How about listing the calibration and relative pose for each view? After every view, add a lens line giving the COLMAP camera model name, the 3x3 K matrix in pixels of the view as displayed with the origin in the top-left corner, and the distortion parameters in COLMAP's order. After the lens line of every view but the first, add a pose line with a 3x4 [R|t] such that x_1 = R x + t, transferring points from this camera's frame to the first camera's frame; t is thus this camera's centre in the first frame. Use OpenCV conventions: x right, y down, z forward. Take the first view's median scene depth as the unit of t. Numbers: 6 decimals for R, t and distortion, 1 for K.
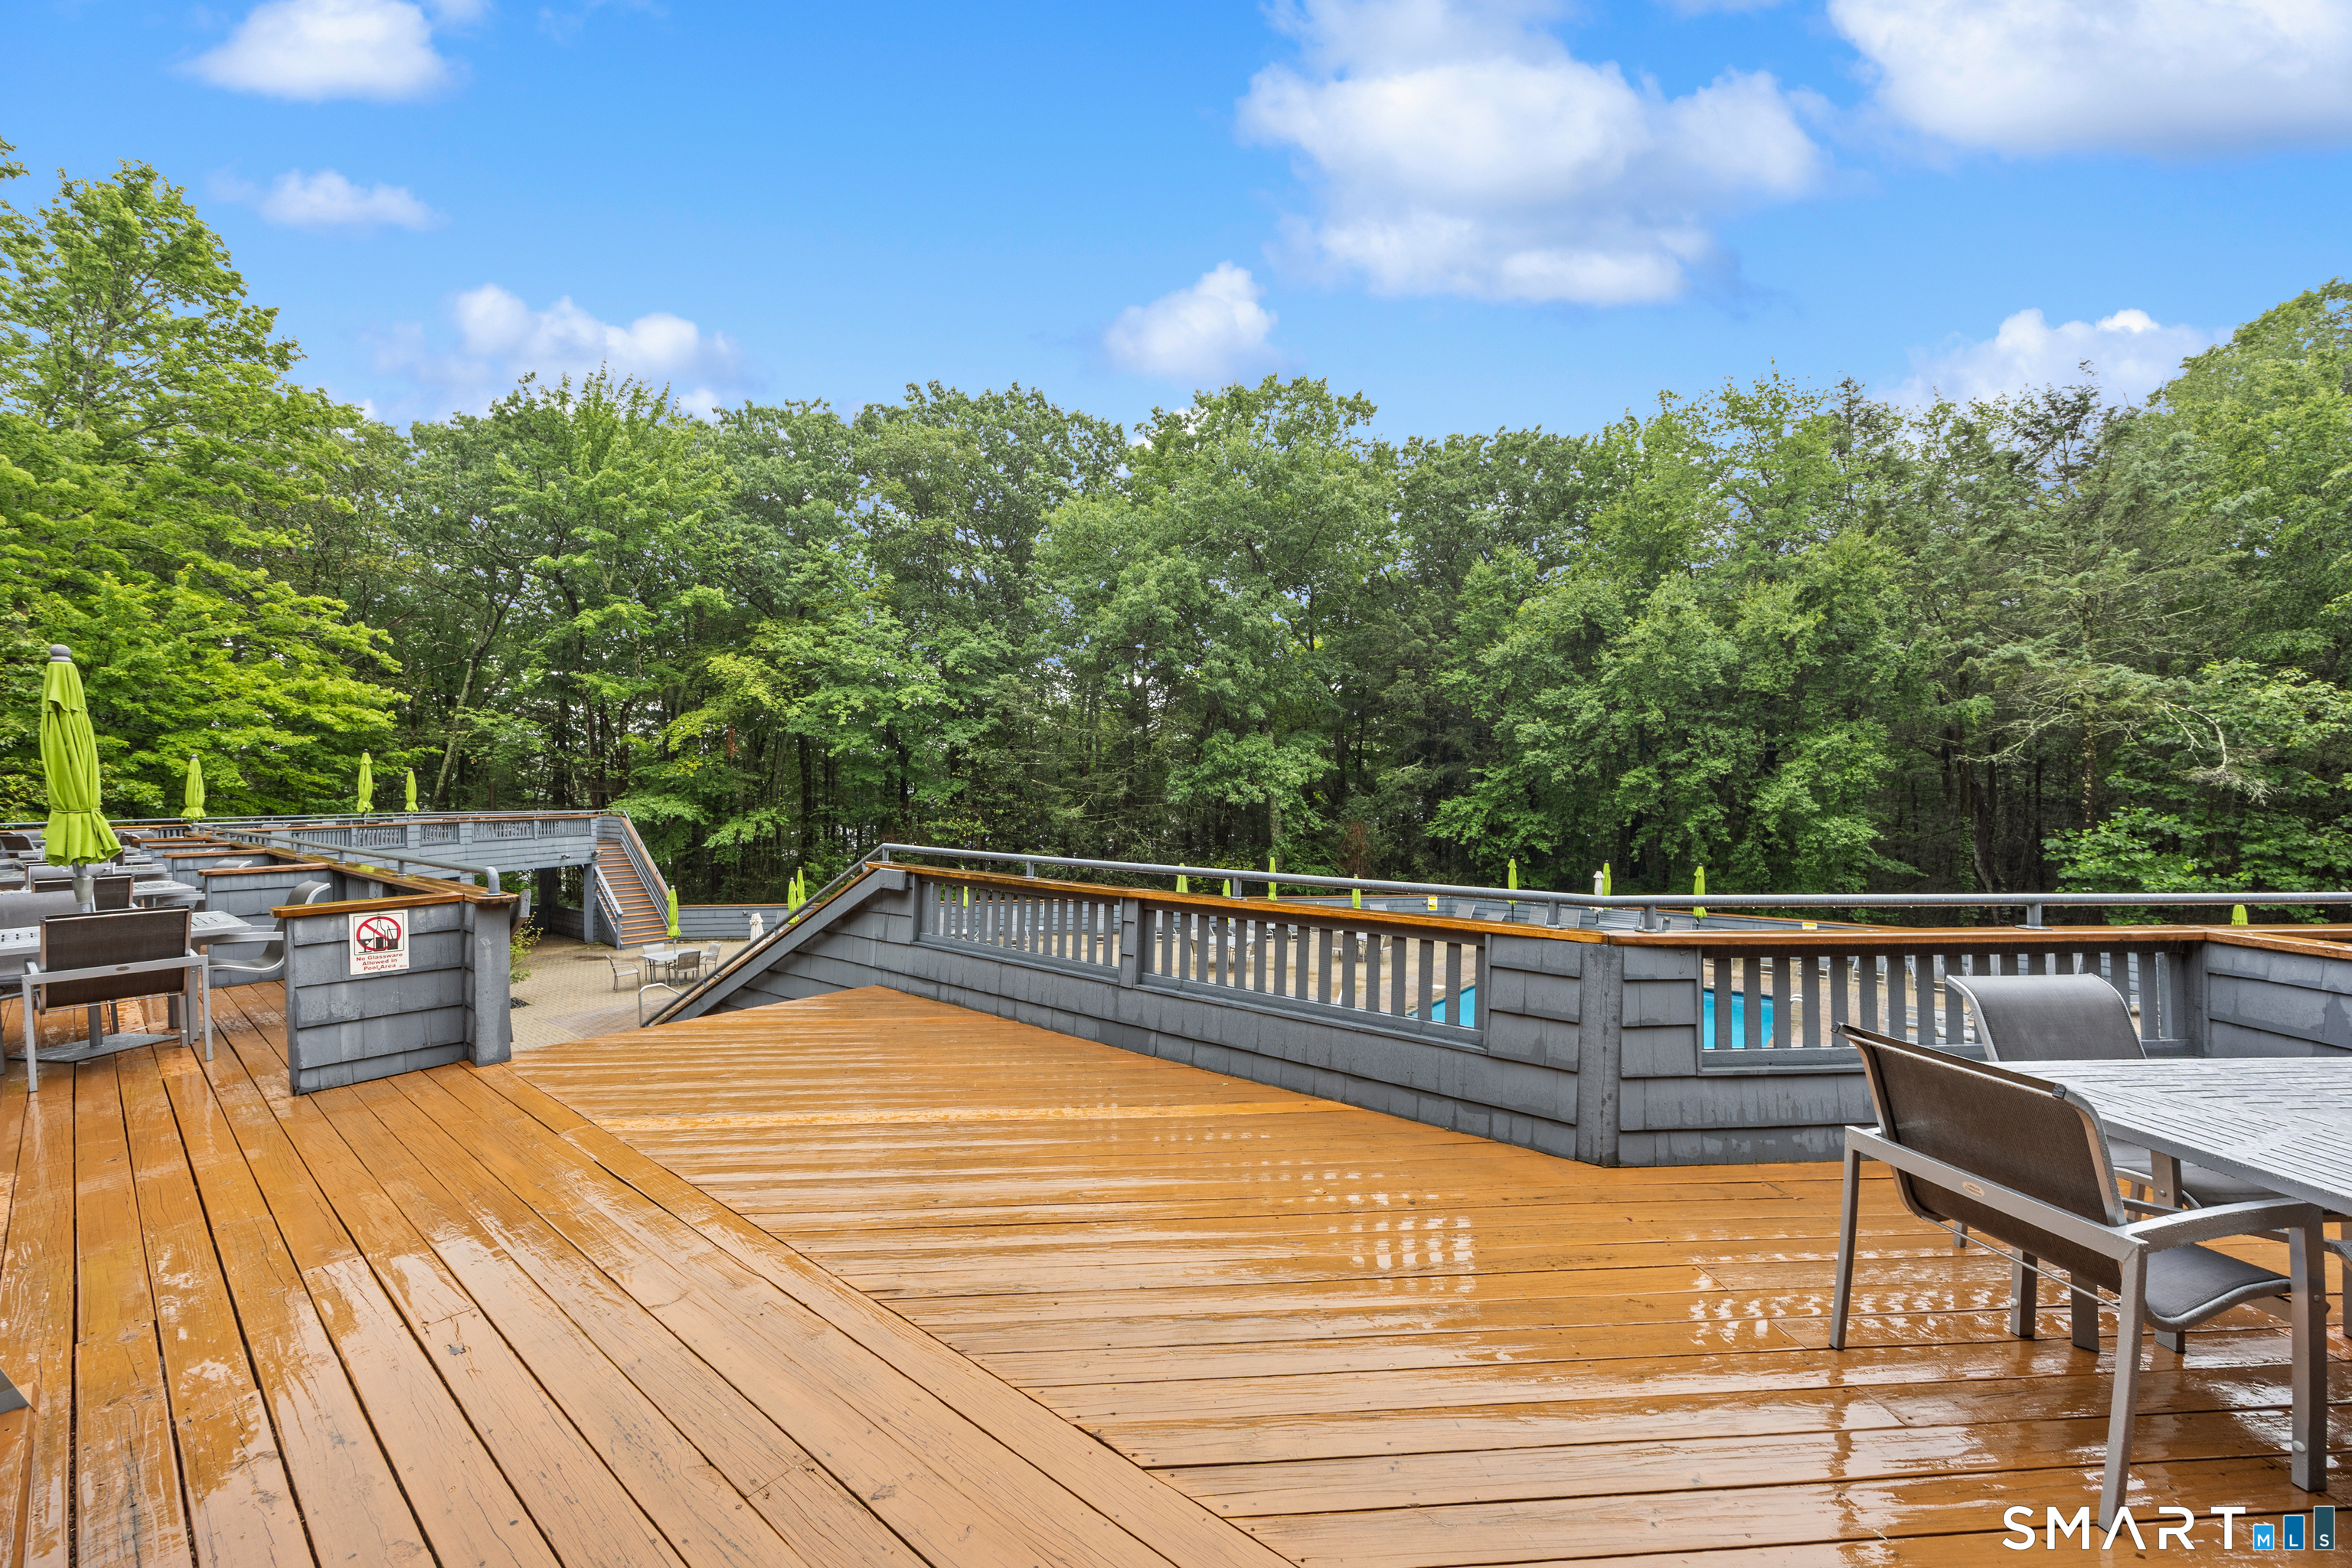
lens RADIAL K [[904.3, 0, 1176.0], [0, 904.3, 830.2], [0, 0, 1]] dist [-0.000816, 0.000151]
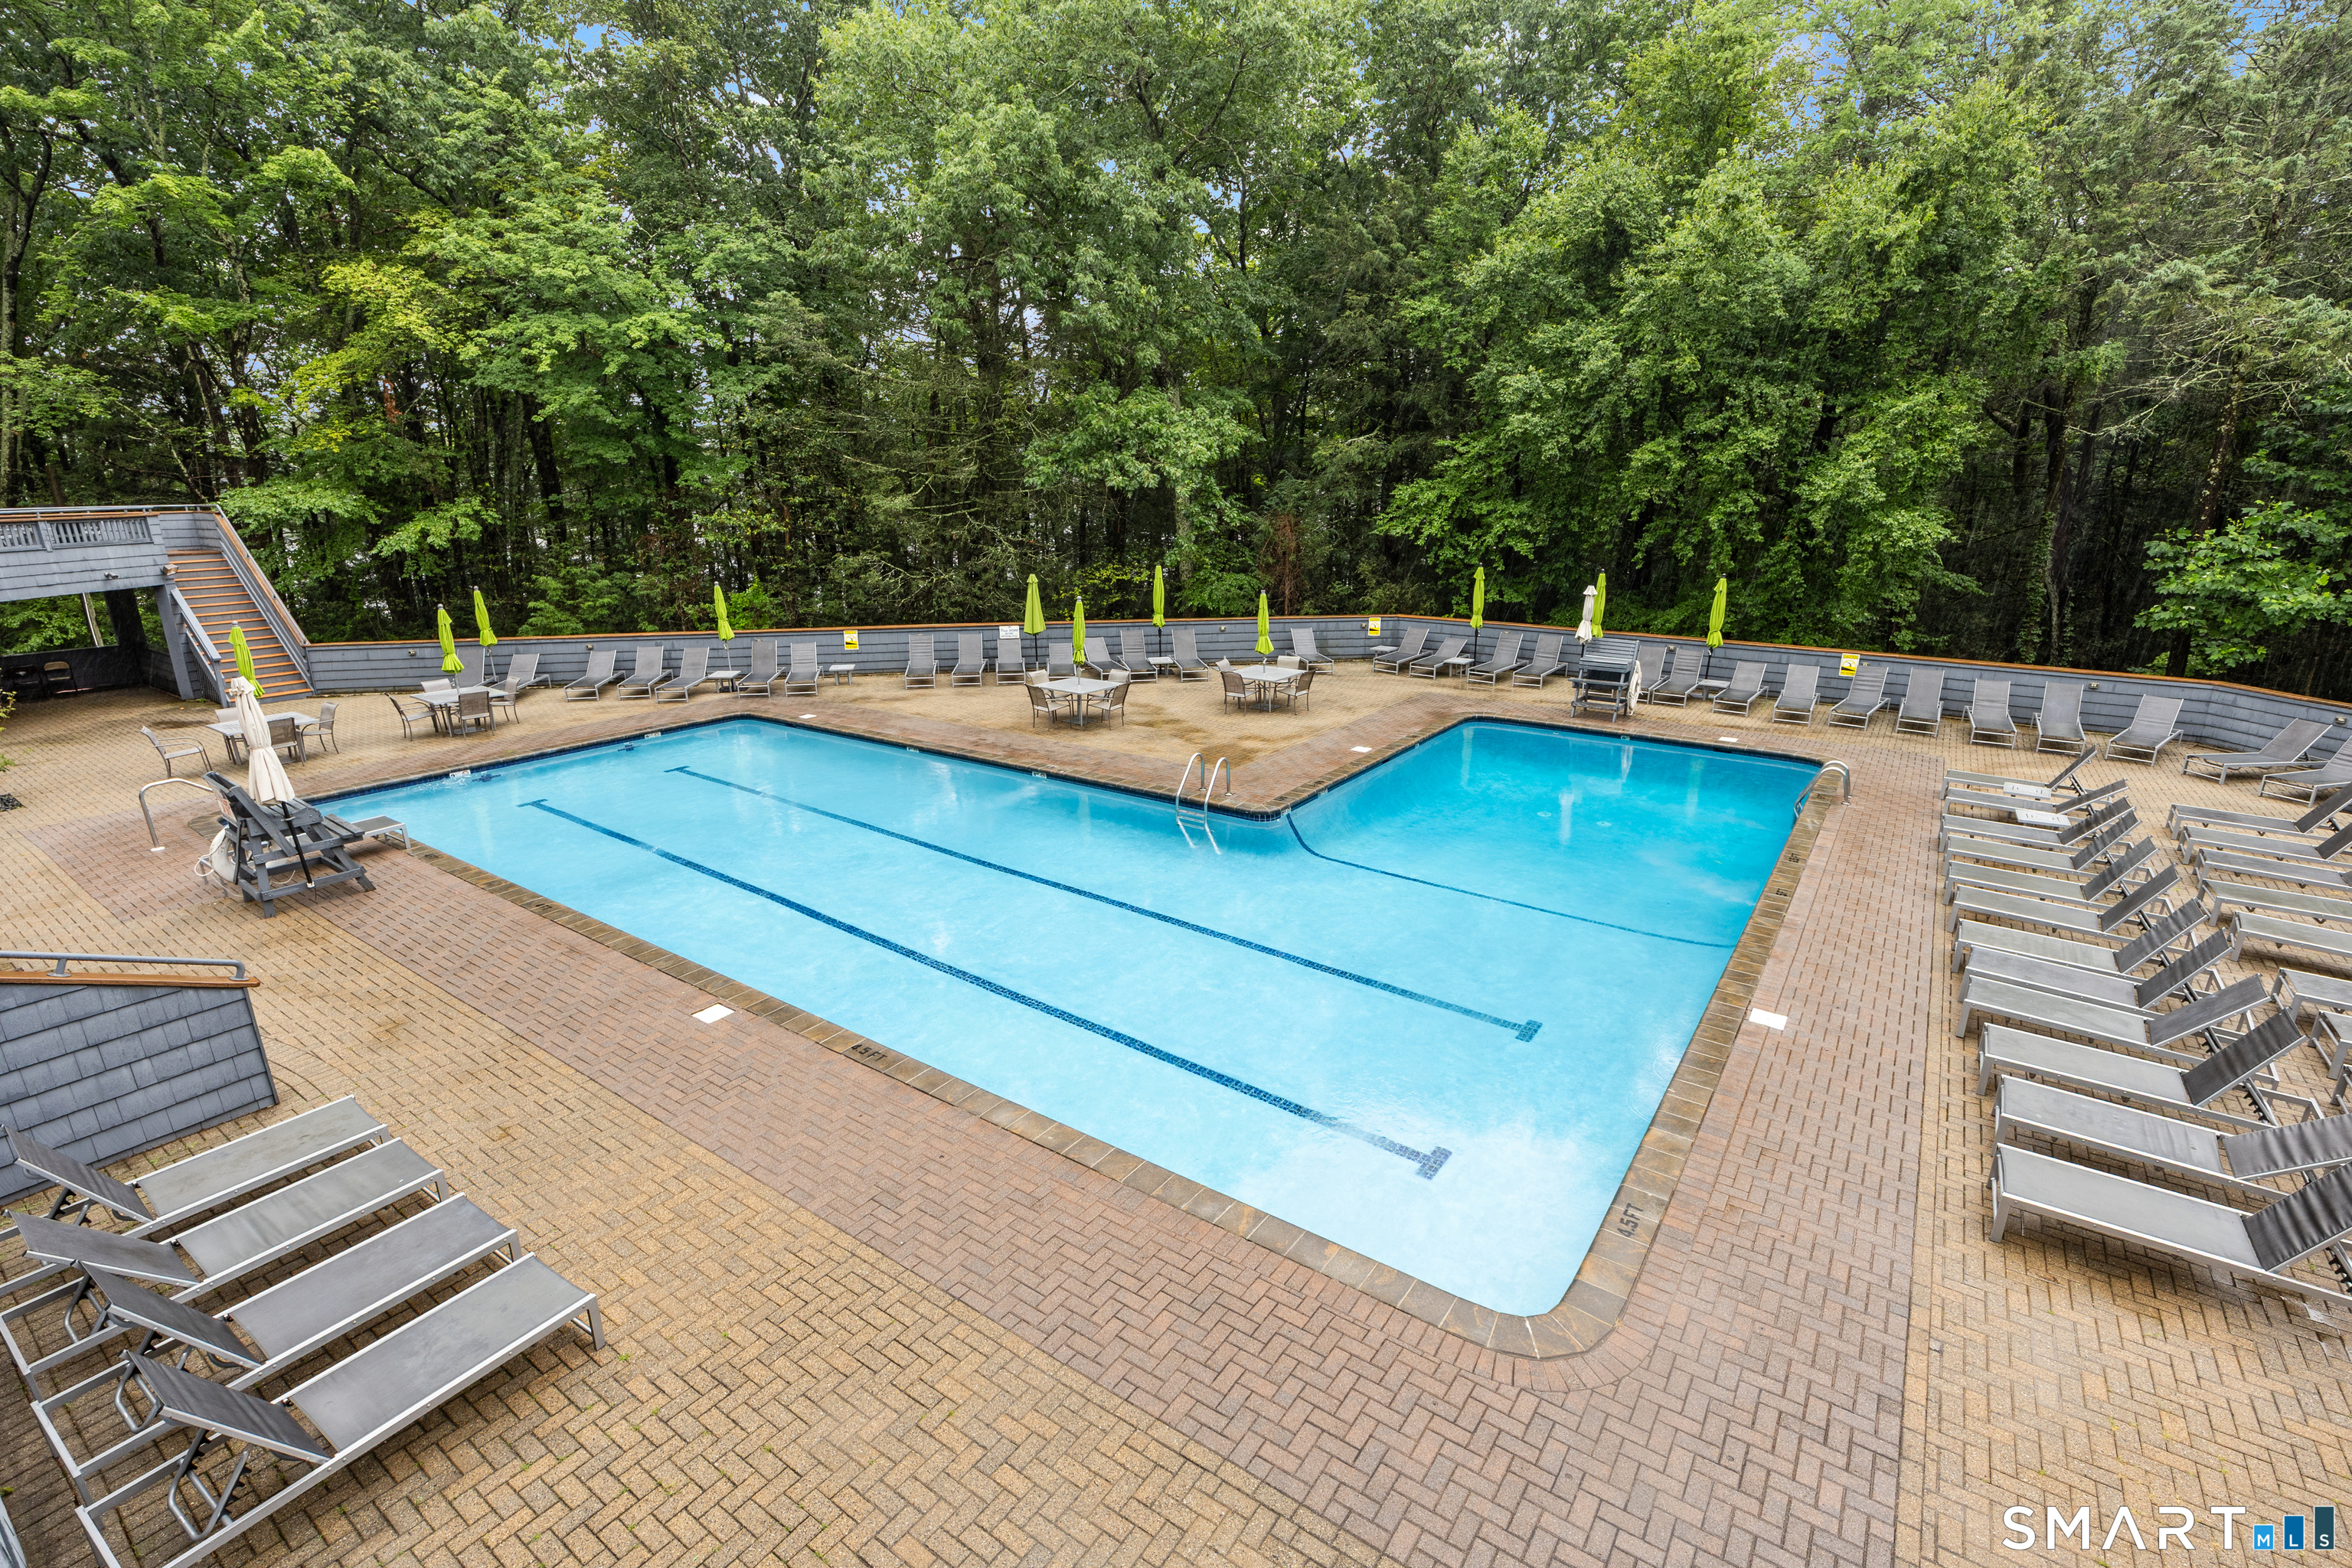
lens RADIAL K [[1071.6, 0, 1167.1], [0, 1071.6, 810.5], [0, 0, 1]] dist [-0.019160, -0.000322]
pose [[0.997797, -0.019005, 0.063555, 0.059034], [0.001923, 0.965965, 0.258667, -0.002363], [-0.066308, -0.257975, 0.963874, 0.127212]]
